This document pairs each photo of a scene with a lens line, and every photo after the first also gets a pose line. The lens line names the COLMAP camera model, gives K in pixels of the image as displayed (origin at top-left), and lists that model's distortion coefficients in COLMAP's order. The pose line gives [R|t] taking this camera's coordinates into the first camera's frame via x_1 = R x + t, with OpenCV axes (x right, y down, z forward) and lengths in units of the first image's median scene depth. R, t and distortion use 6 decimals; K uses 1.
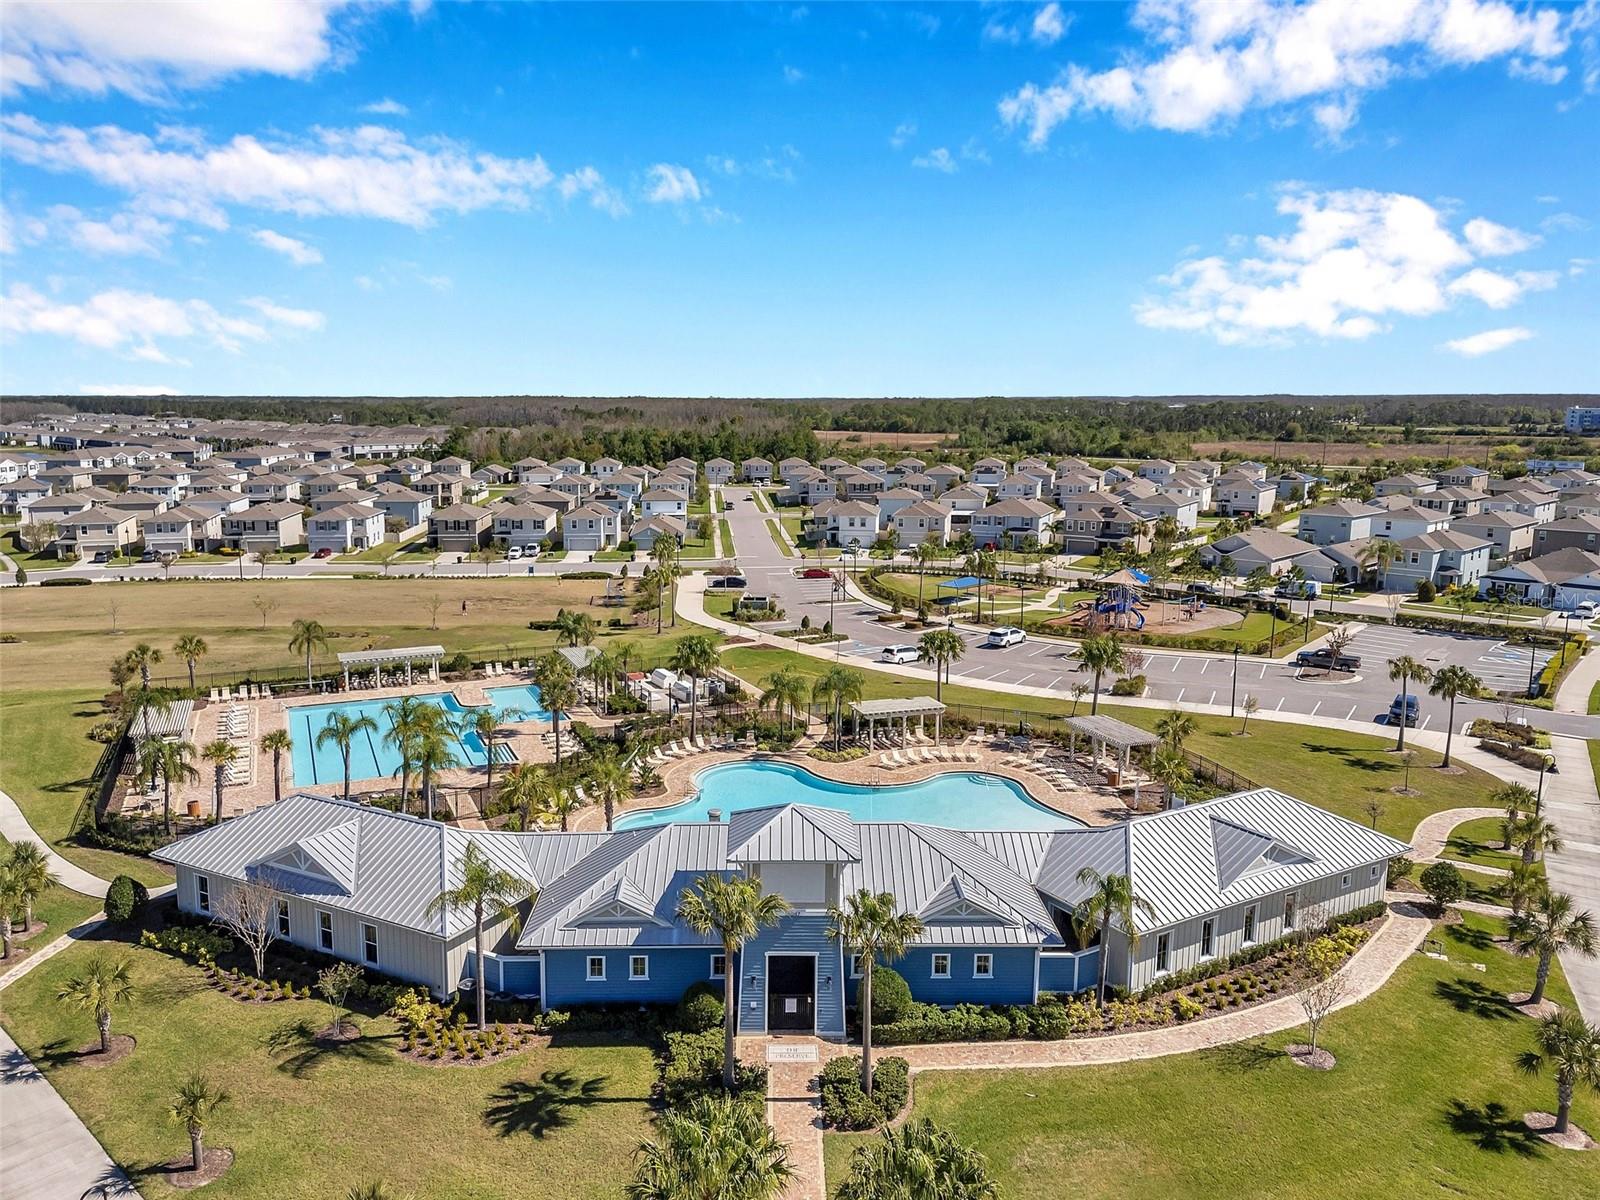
lens RADIAL K [[1151.5, 0, 820.4], [0, 1151.5, 600.7], [0, 0, 1]] dist [0.003596, -0.000284]
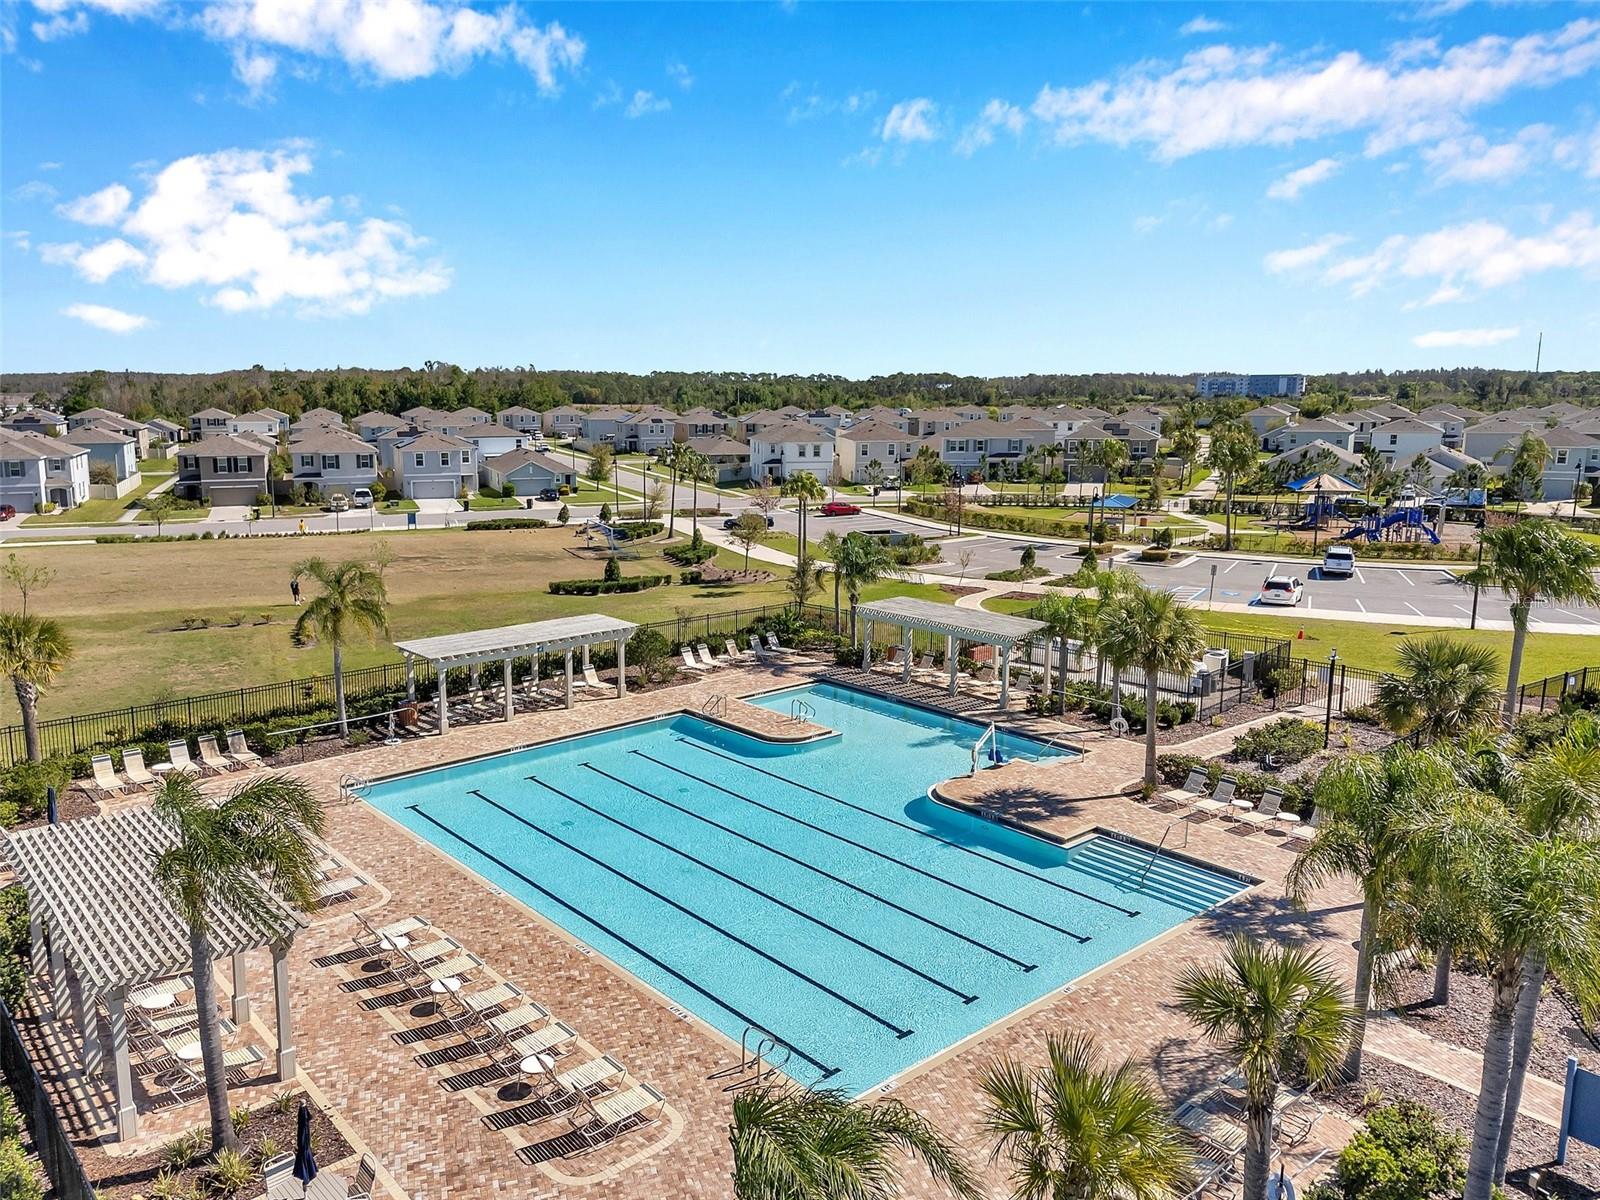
lens RADIAL K [[1183.2, 0, 800.0], [0, 1183.2, 600.0], [0, 0, 1]] dist [0.119833, -0.184363]
pose [[0.962041, -0.057778, 0.266719, -0.193542], [0.055002, 0.998326, 0.017873, 0.015273], [-0.267305, -0.002525, 0.963609, 0.269585]]
